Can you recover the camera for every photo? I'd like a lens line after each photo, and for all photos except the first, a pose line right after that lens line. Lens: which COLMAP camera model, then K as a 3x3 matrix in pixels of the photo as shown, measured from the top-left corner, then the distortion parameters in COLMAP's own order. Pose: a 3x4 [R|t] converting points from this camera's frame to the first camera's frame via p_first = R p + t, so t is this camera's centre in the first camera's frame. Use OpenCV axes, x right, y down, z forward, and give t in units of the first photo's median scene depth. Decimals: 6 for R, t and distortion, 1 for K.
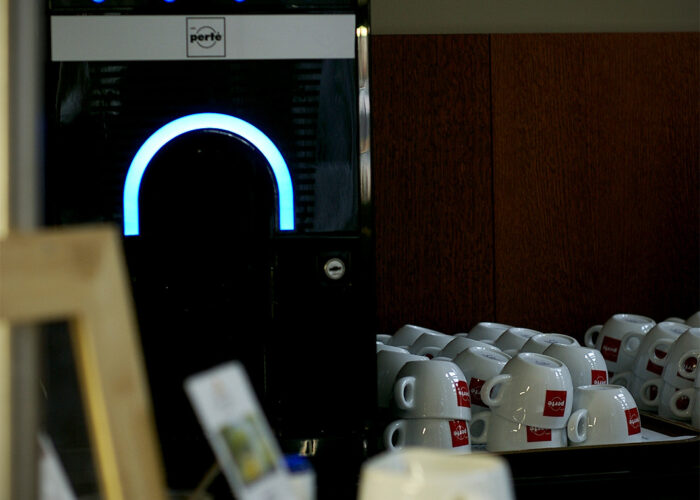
lens RADIAL K [[2332.4, 0, 350.2], [0, 2332.4, 249.6], [0, 0, 1]] dist [-0.120979, 0.000000]
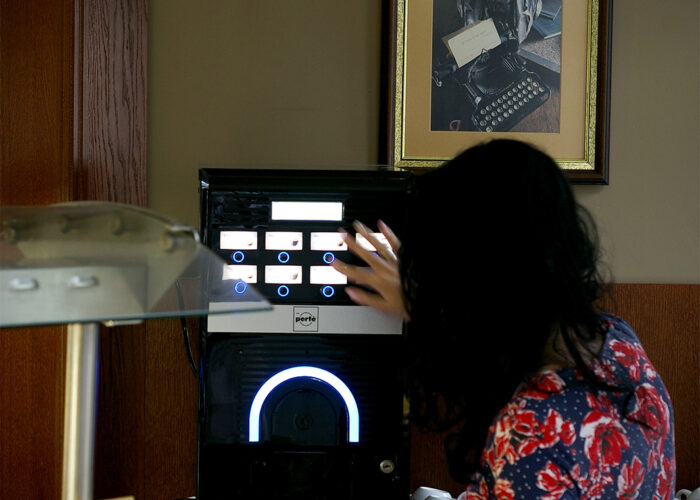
lens RADIAL K [[2332.4, 0, 350.3], [0, 2332.4, 248.5], [0, 0, 1]] dist [-0.120979, 0.000000]
pose [[0.979149, 0.041657, -0.198826, 0.217106], [-0.043227, 0.999059, -0.003558, -0.103869], [0.198491, 0.012079, 0.980028, -0.425479]]
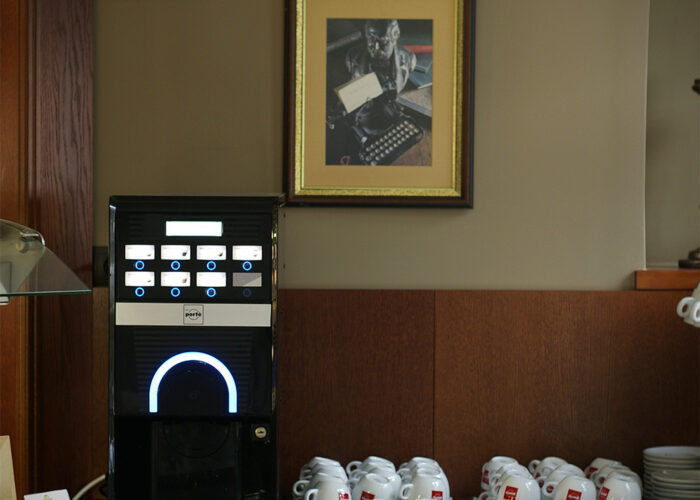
lens RADIAL K [[2332.4, 0, 349.7], [0, 2332.4, 251.8], [0, 0, 1]] dist [-0.120979, 0.000000]
pose [[0.965073, 0.032958, -0.259899, 0.450437], [-0.039018, 0.999073, -0.018190, -0.087629], [0.259059, 0.027696, 0.965464, -0.690225]]
